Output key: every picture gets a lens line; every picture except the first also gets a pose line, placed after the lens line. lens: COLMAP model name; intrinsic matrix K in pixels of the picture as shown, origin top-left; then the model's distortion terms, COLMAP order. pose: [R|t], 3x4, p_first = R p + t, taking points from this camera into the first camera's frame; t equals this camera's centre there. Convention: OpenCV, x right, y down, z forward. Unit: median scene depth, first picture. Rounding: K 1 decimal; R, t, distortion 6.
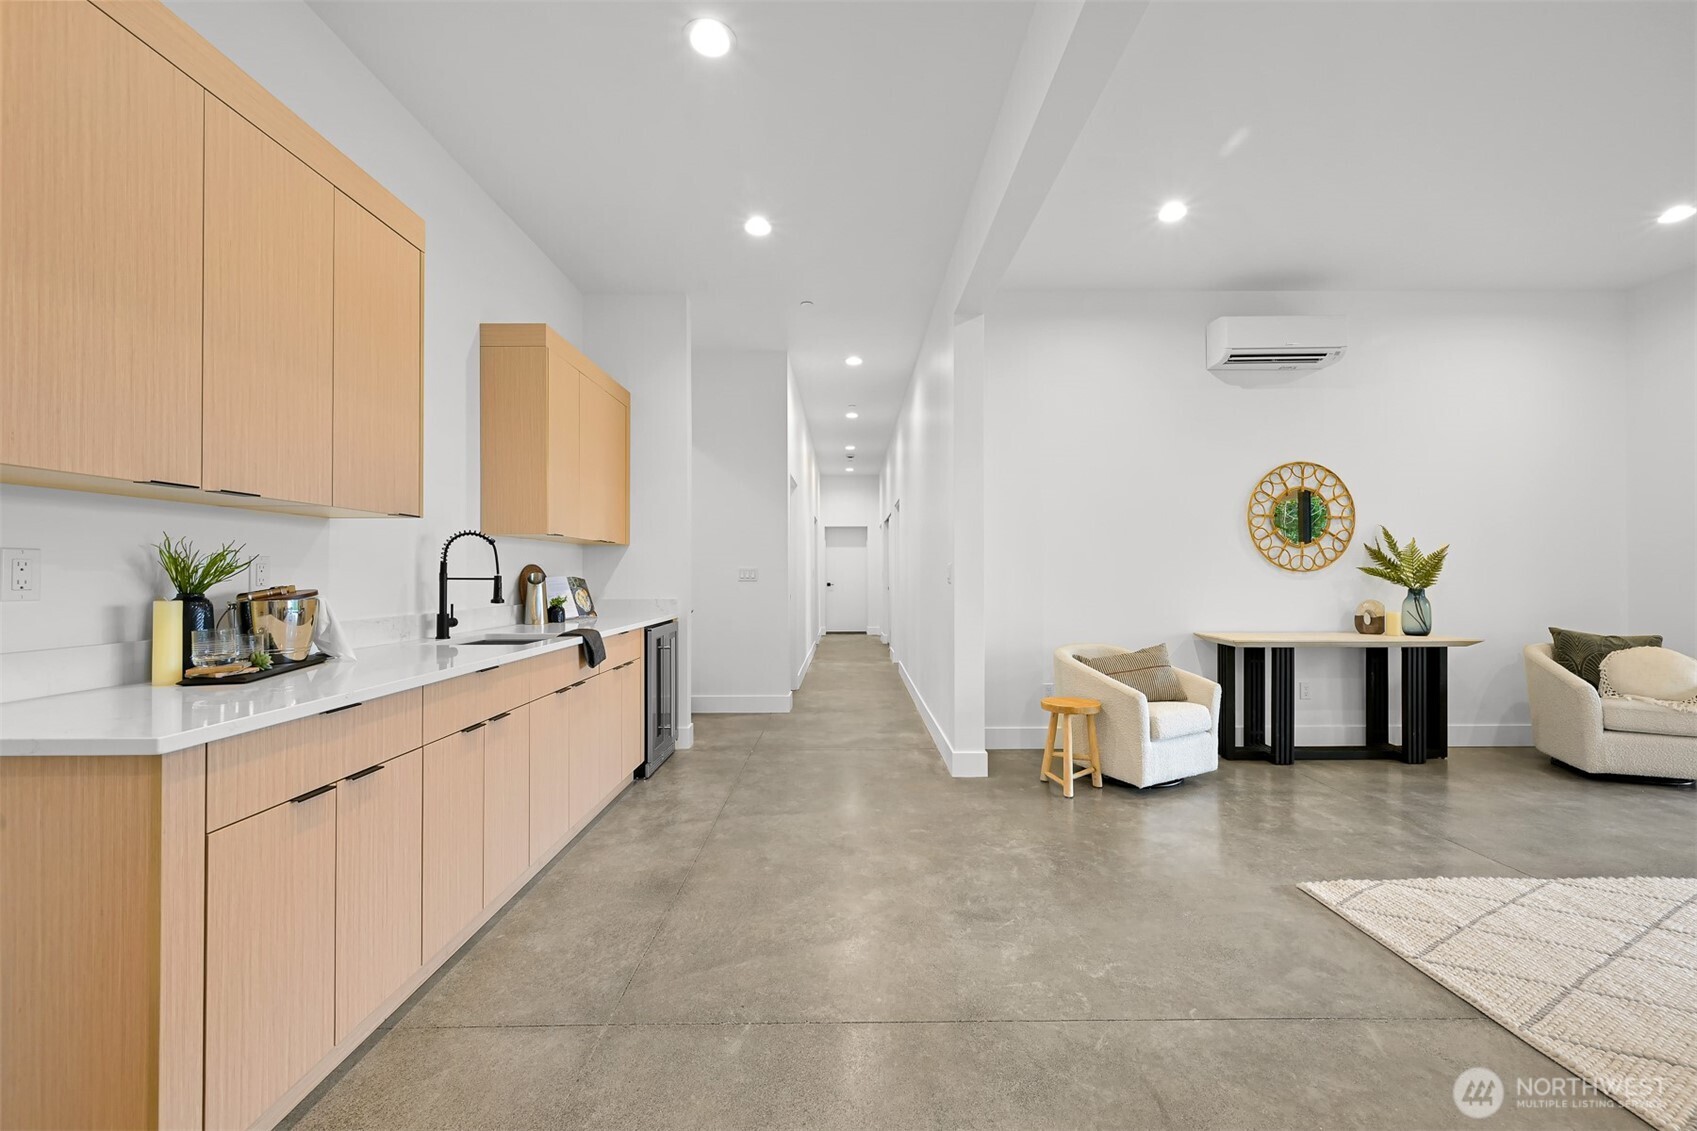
lens RADIAL K [[668.1, 0, 846.9], [0, 668.1, 571.2], [0, 0, 1]] dist [0.001938, -0.000098]
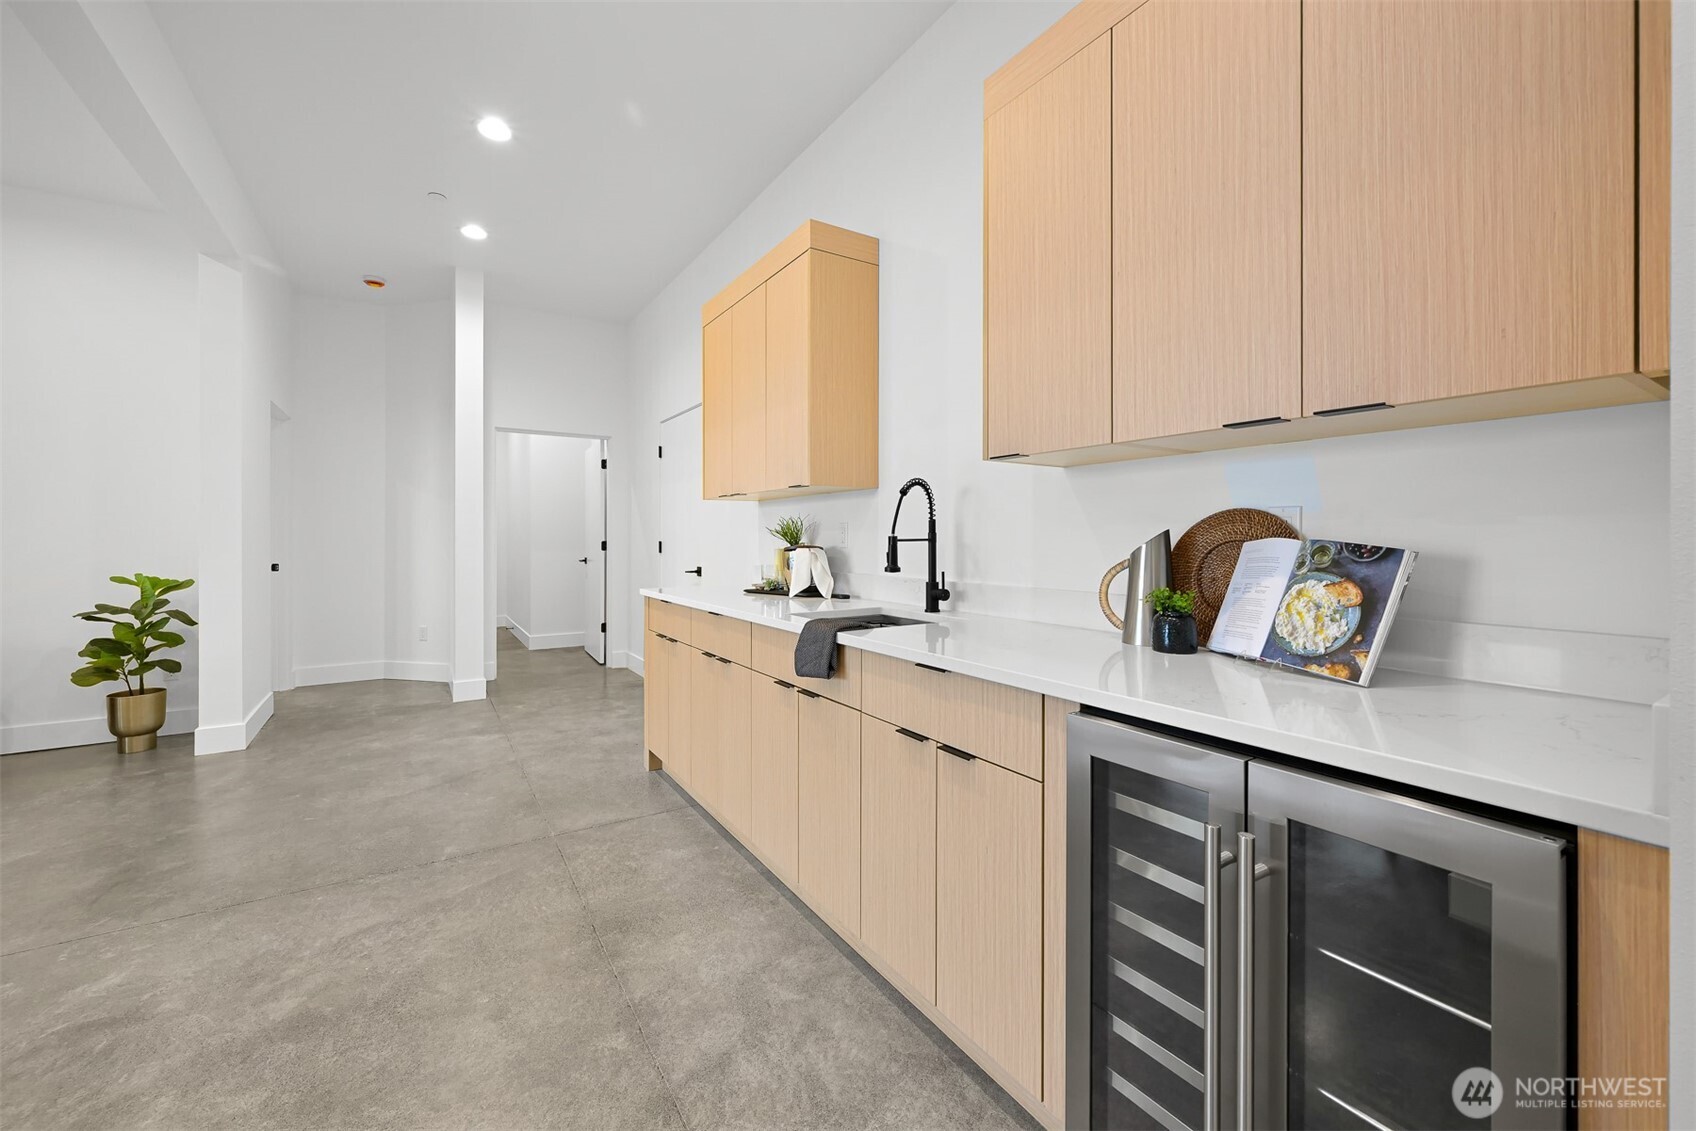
lens RADIAL K [[667.7, 0, 845.5], [0, 667.7, 532.3], [0, 0, 1]] dist [0.001938, -0.000098]
pose [[-0.840867, 0.001688, -0.541240, -0.057885], [0.006762, 0.999950, -0.007387, 0.006525], [0.541200, -0.009871, -0.840836, 1.525268]]
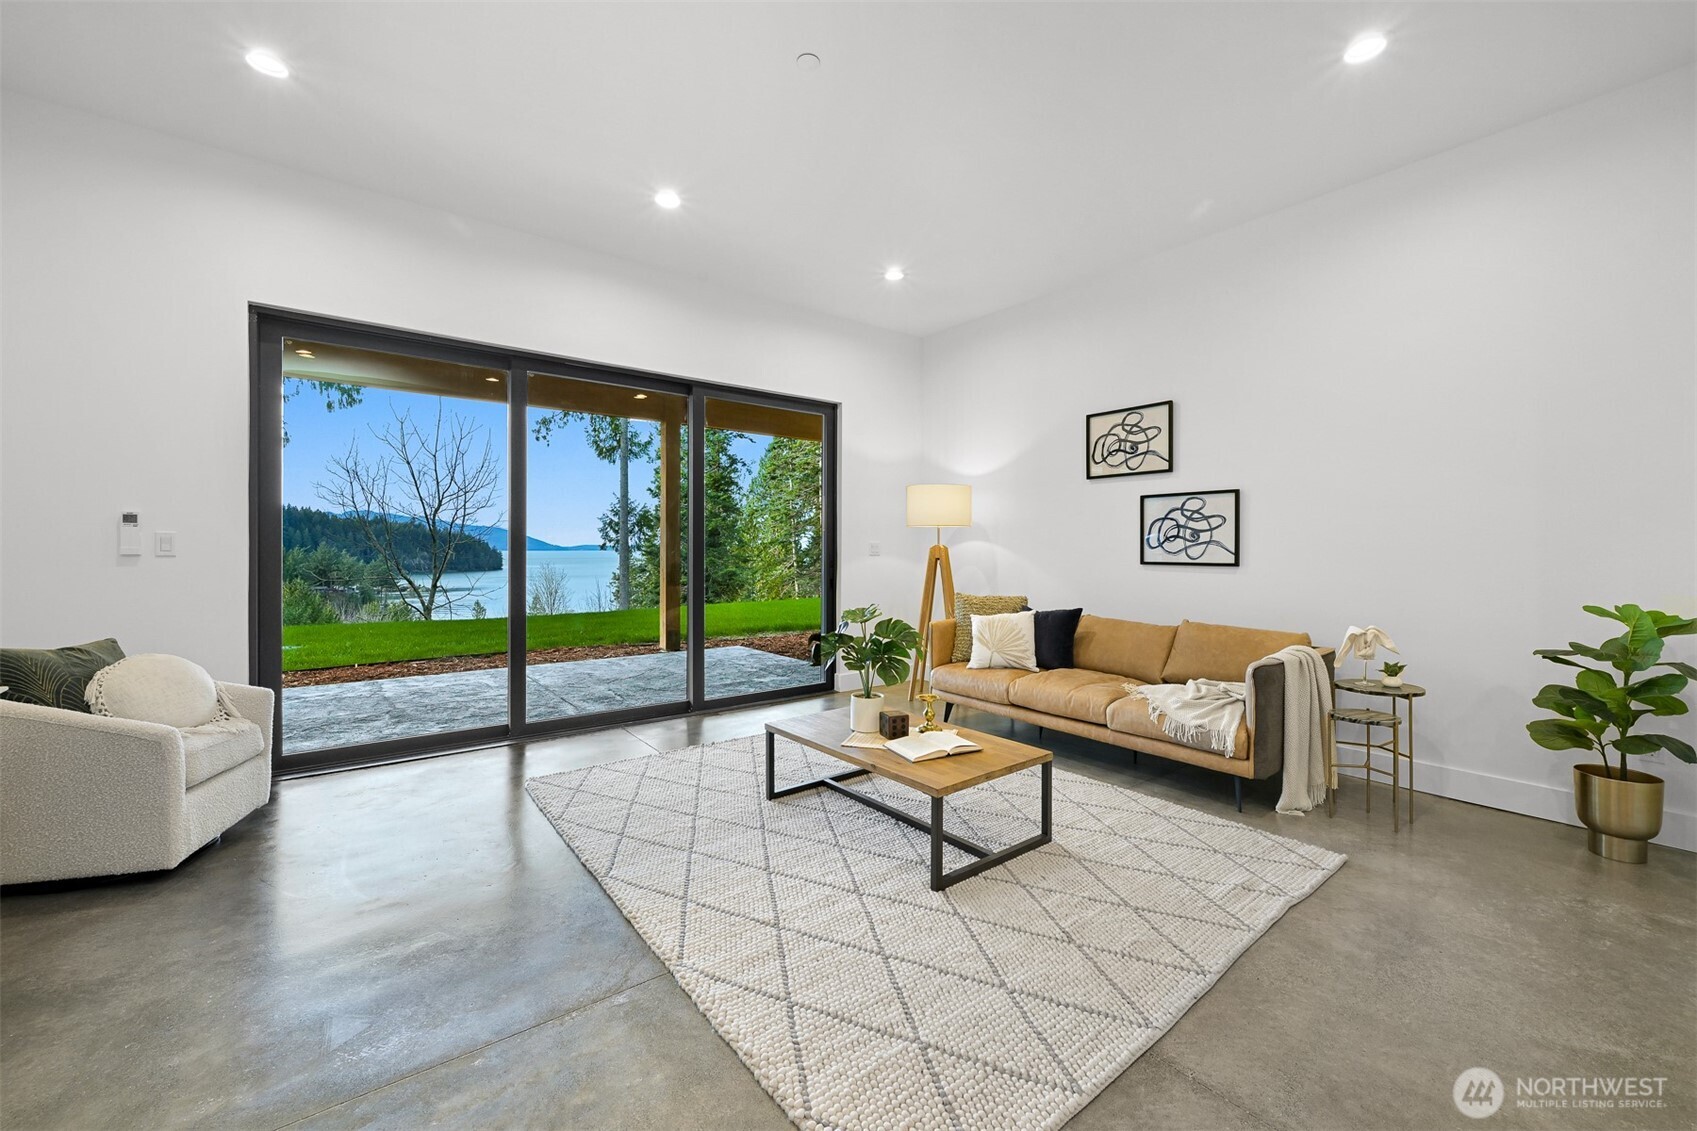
lens RADIAL K [[668.1, 0, 858.6], [0, 668.1, 557.9], [0, 0, 1]] dist [0.001938, -0.000098]
pose [[-0.613001, -0.010305, 0.790015, 0.292408], [-0.006328, 0.999947, 0.008134, 0.005683], [-0.790057, -0.000013, -0.613034, 1.079335]]
